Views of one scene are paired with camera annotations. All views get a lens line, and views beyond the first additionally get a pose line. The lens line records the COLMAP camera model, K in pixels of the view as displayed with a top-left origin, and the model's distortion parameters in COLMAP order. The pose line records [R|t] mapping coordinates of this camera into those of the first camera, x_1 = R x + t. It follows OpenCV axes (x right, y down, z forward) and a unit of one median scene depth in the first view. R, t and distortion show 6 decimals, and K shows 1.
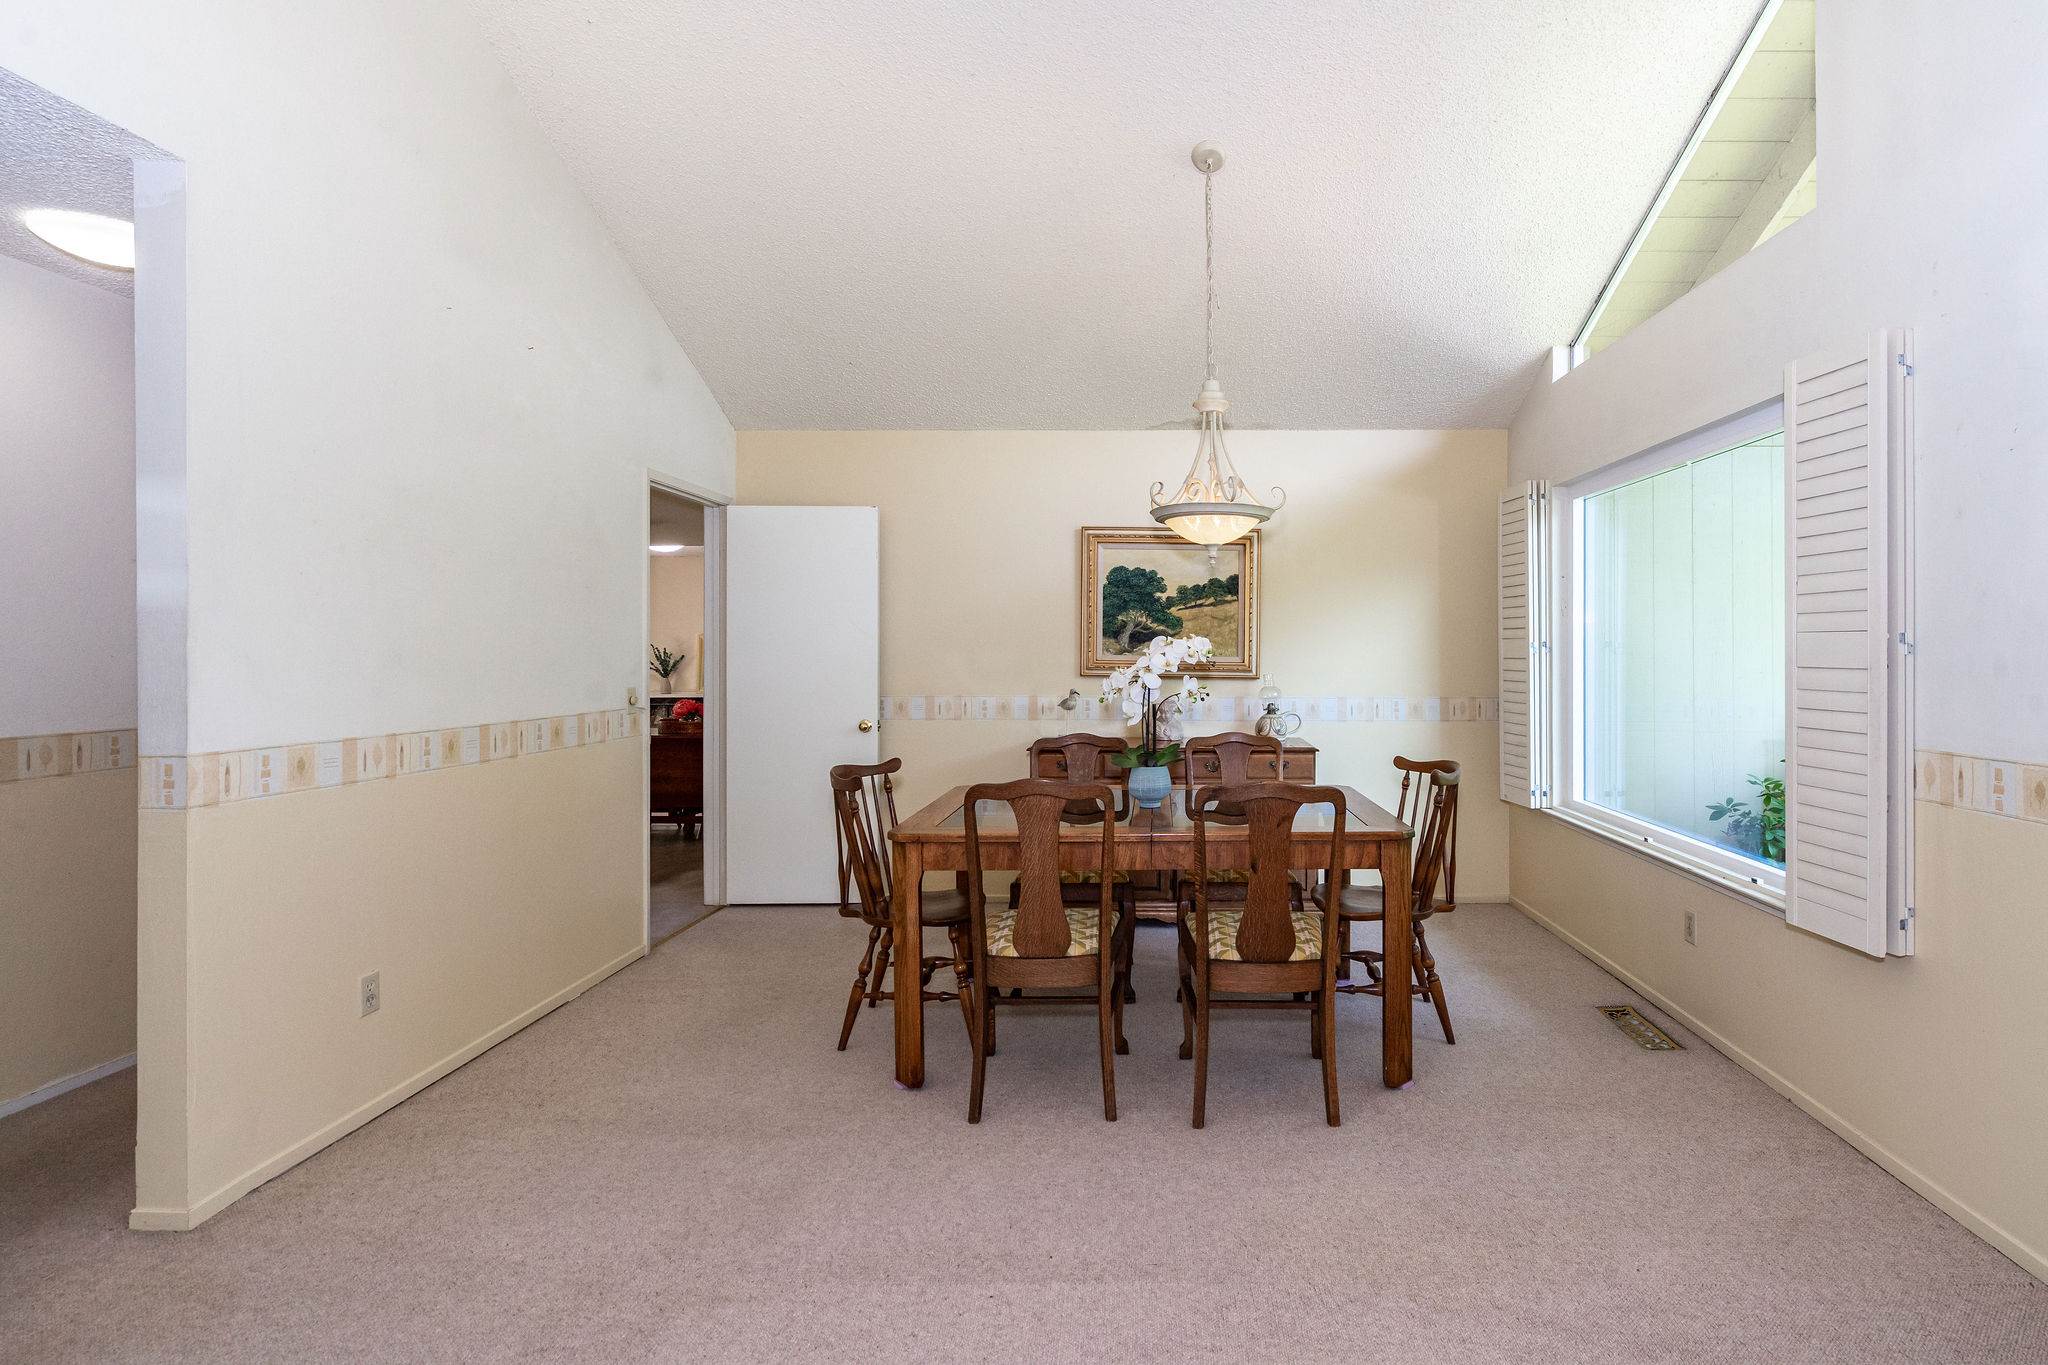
lens RADIAL K [[972.6, 0, 1154.4], [0, 972.6, 659.2], [0, 0, 1]] dist [-0.000753, 0.000913]
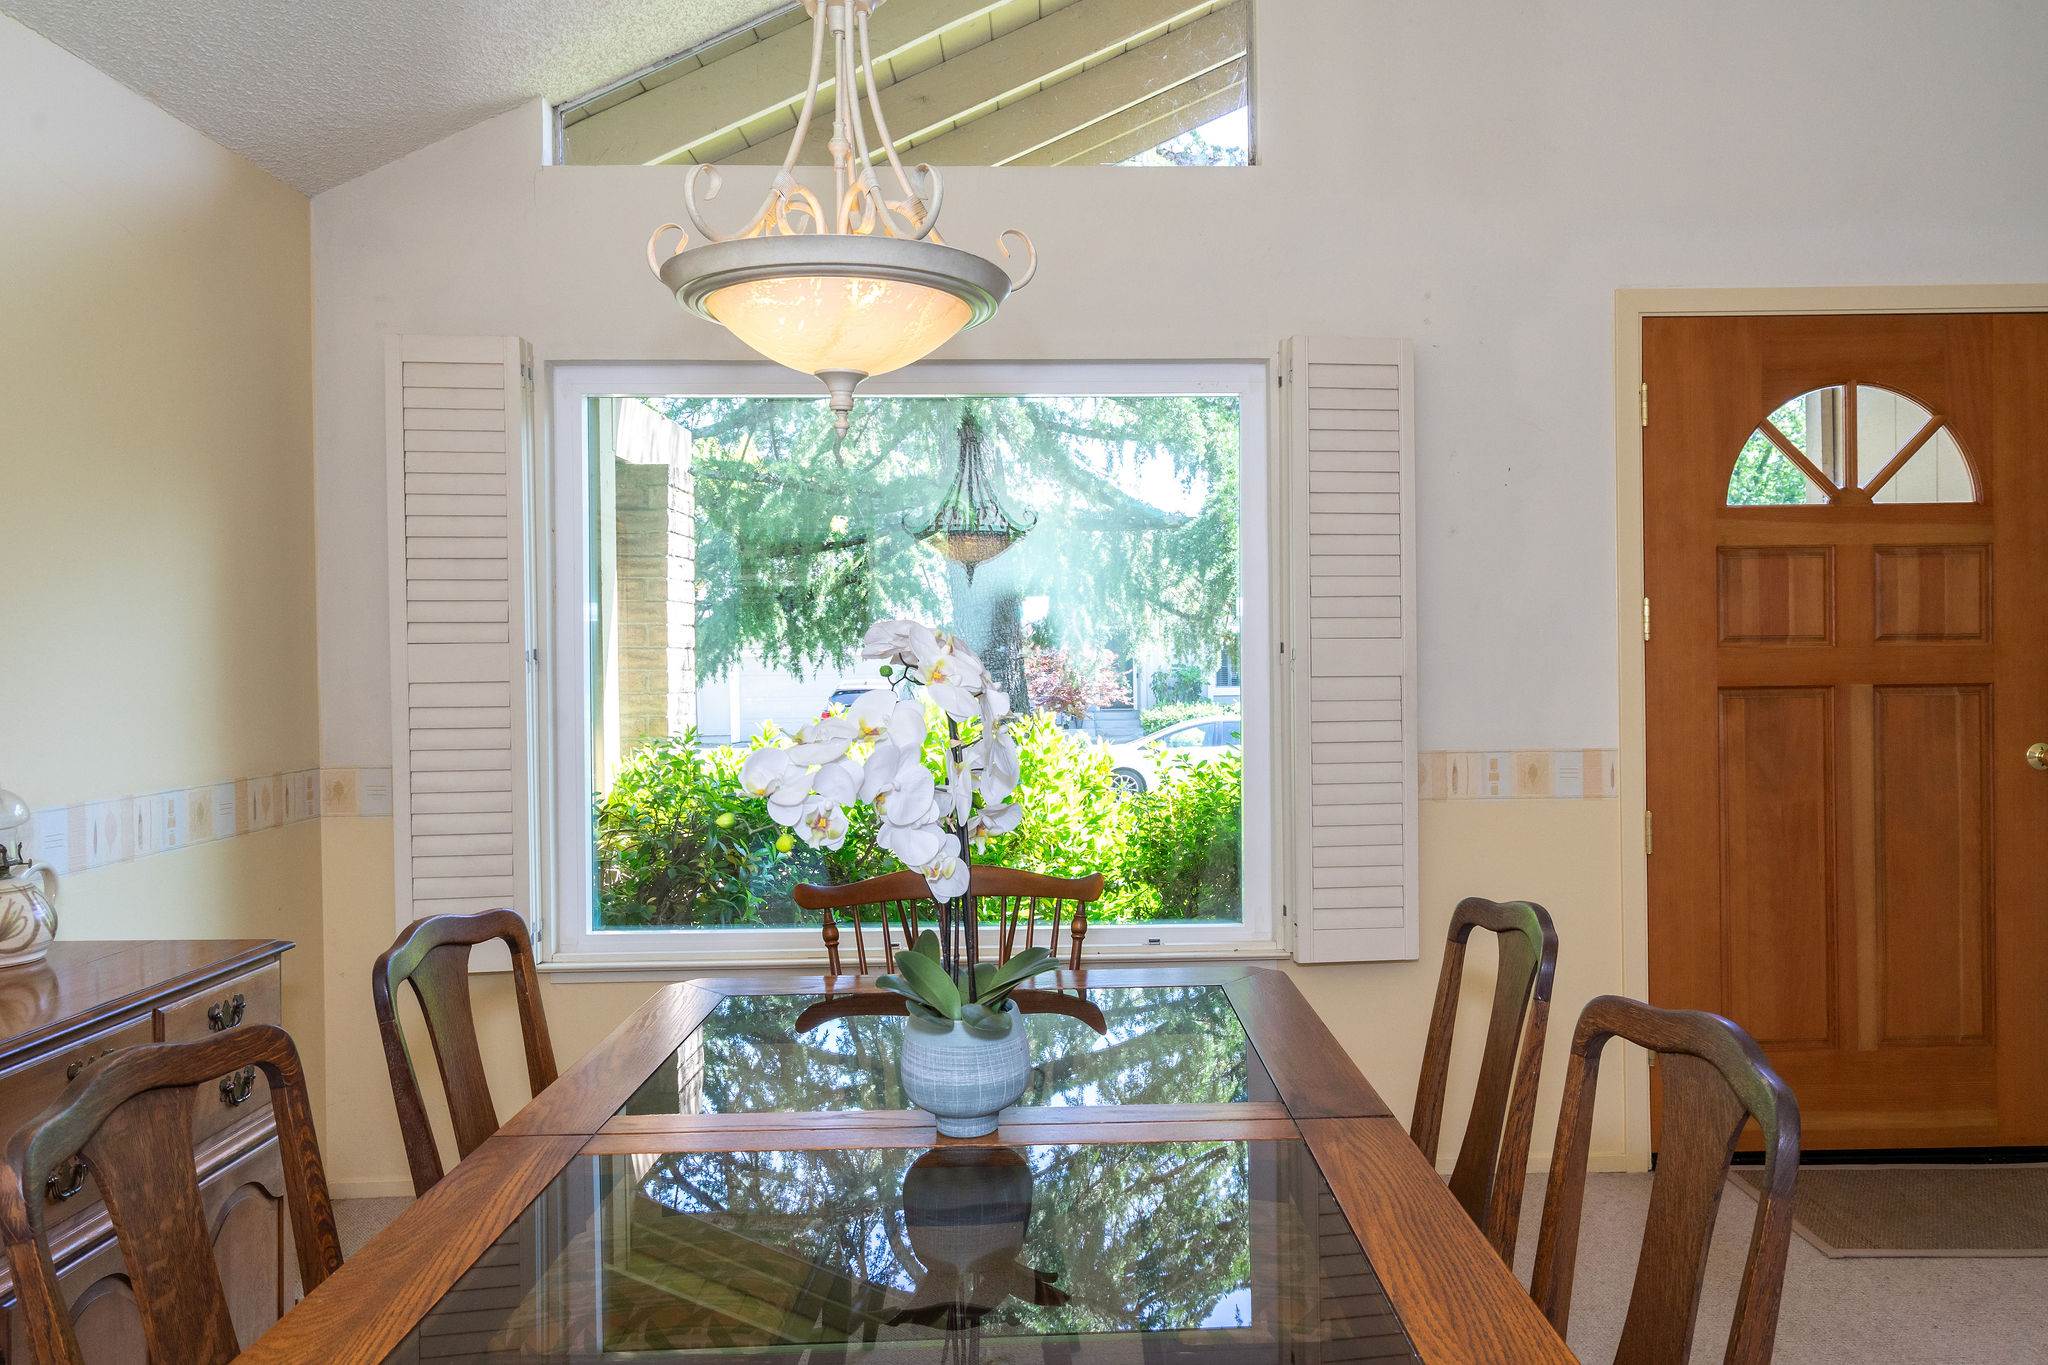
lens RADIAL K [[1407.3, 0, 1180.3], [0, 1407.3, 681.8], [0, 0, 1]] dist [0.000164, 0.001235]
pose [[-0.022993, -0.017136, 0.999589, -0.342432], [0.019382, 0.999658, 0.017583, -0.006608], [-0.999548, 0.019778, -0.022653, 0.609551]]
